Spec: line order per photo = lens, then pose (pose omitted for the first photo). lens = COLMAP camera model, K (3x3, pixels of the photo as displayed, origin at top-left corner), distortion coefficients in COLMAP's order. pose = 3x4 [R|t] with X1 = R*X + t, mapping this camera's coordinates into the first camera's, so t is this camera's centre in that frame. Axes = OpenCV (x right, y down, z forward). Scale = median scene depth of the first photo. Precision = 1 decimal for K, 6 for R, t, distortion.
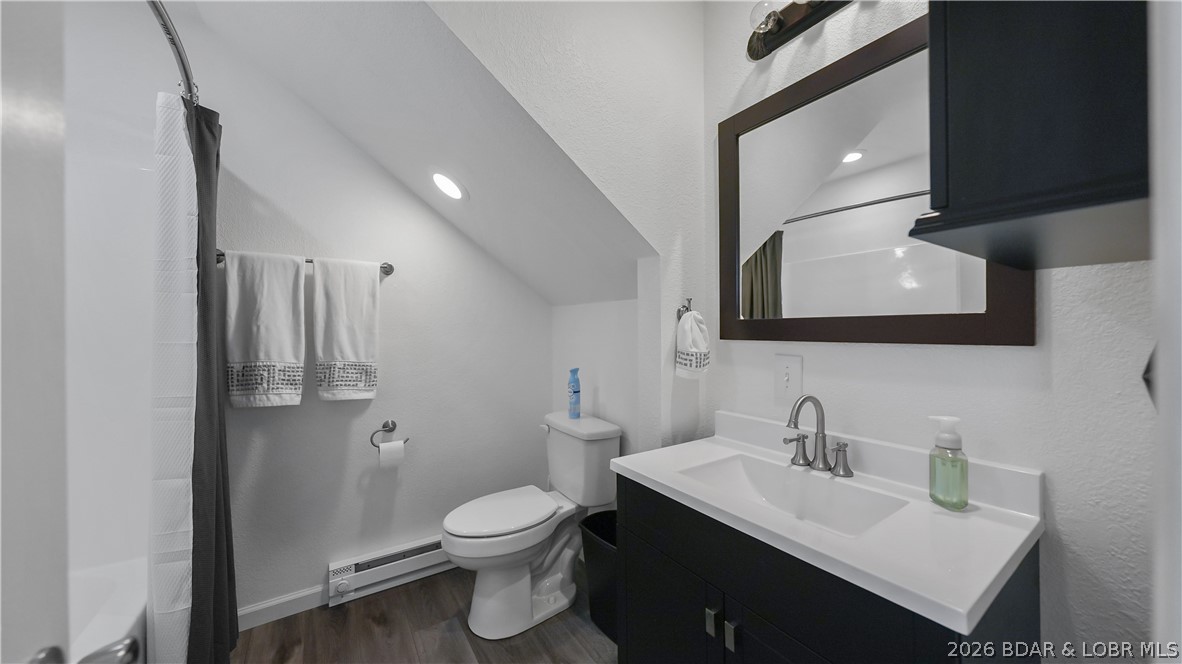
lens RADIAL K [[411.8, 0, 592.6], [0, 411.8, 331.1], [0, 0, 1]] dist [0.001872, 0.000103]
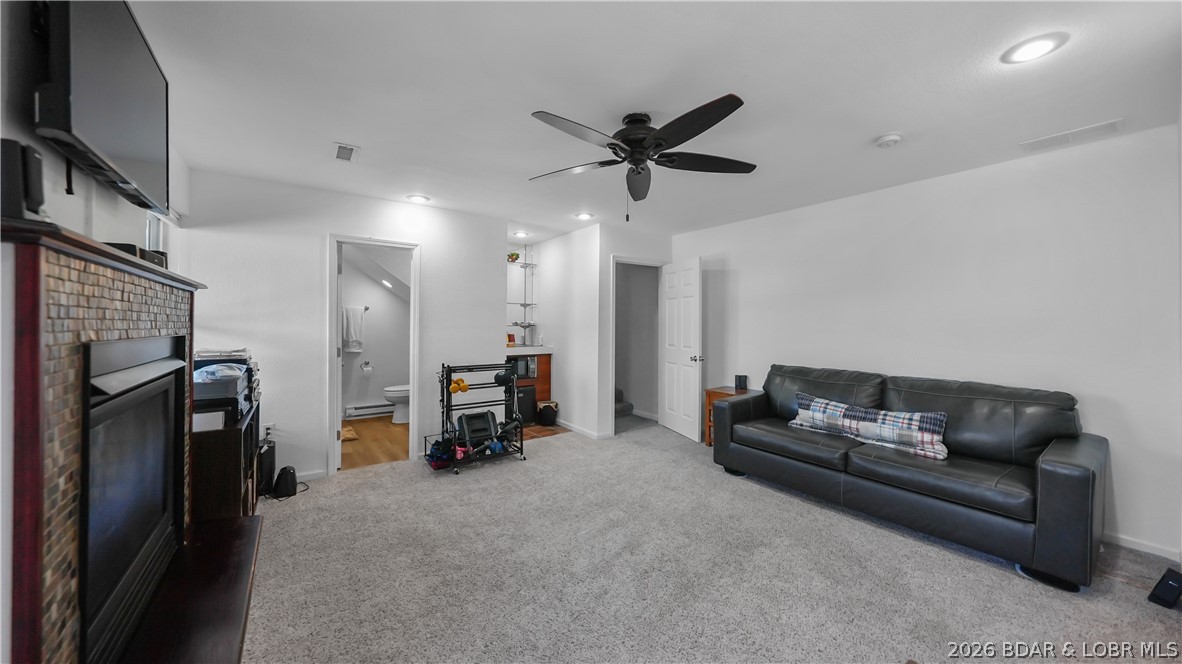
lens RADIAL K [[411.8, 0, 590.2], [0, 411.8, 329.1], [0, 0, 1]] dist [0.001872, 0.000103]
pose [[0.999177, 0.015377, 0.037527, 1.031692], [-0.015391, 0.999882, 0.000086, -0.034325], [-0.037521, -0.000664, 0.999296, -2.092900]]
